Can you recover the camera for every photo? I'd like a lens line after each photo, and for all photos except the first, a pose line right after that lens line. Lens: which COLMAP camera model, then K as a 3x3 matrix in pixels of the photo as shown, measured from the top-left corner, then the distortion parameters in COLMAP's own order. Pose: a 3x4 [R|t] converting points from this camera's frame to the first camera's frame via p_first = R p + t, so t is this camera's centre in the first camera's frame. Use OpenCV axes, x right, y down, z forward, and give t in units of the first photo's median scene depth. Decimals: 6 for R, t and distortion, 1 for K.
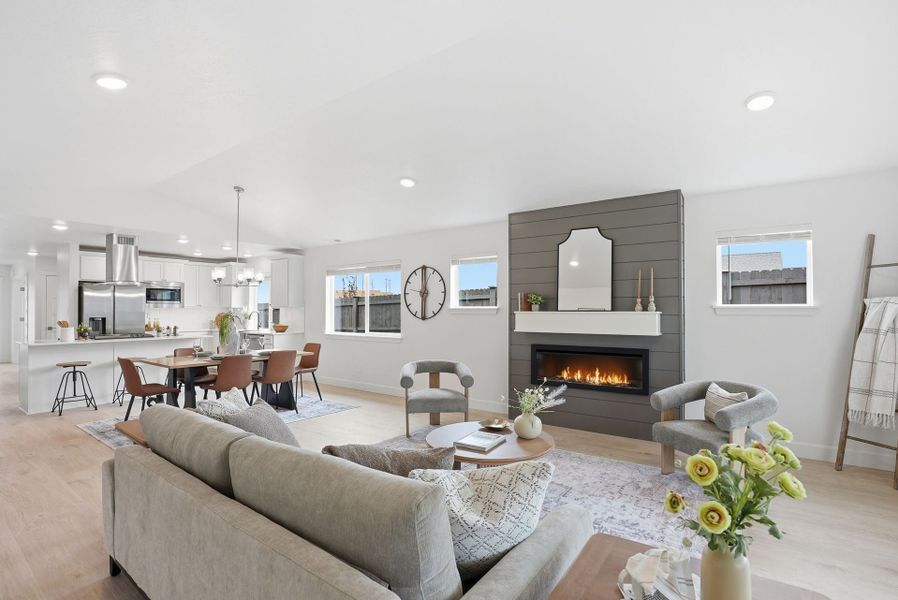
lens RADIAL K [[421.0, 0, 449.2], [0, 421.0, 309.3], [0, 0, 1]] dist [-0.018404, 0.001968]
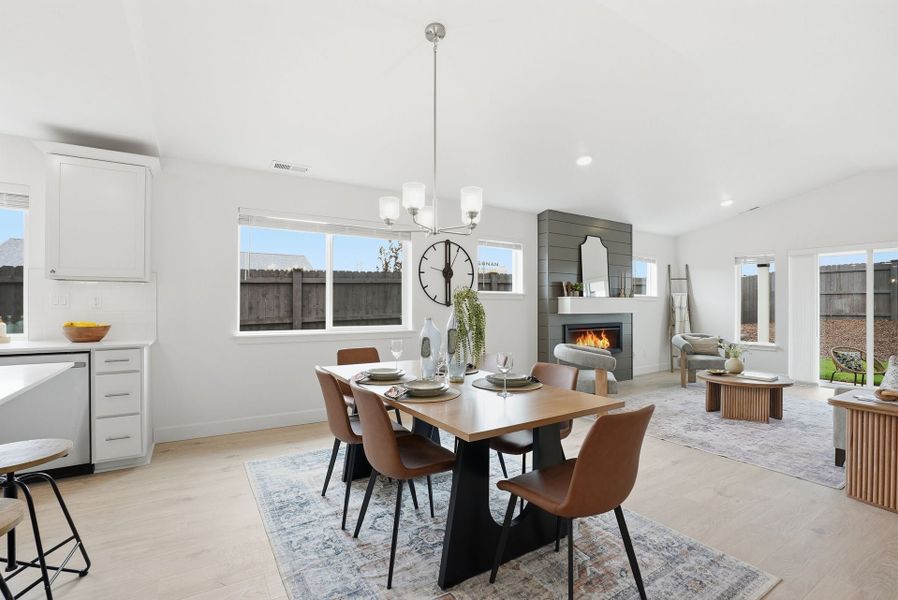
lens RADIAL K [[421.0, 0, 430.8], [0, 421.0, 295.1], [0, 0, 1]] dist [-0.018404, 0.001968]
pose [[0.381261, 0.015089, 0.924344, -0.828381], [-0.010304, 0.999874, -0.012072, 0.014468], [-0.924410, -0.004922, 0.381369, 0.709819]]
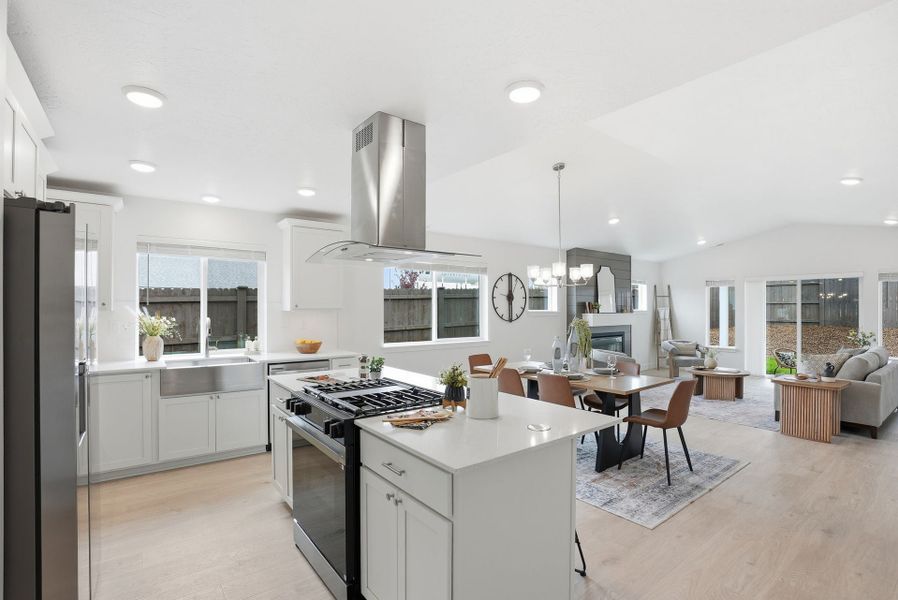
lens RADIAL K [[421.0, 0, 445.3], [0, 421.0, 297.6], [0, 0, 1]] dist [-0.018404, 0.001968]
pose [[0.289080, 0.019592, 0.957105, -1.161181], [-0.008508, 0.999804, -0.017897, -0.017213], [-0.957267, -0.002969, 0.289190, 0.836303]]
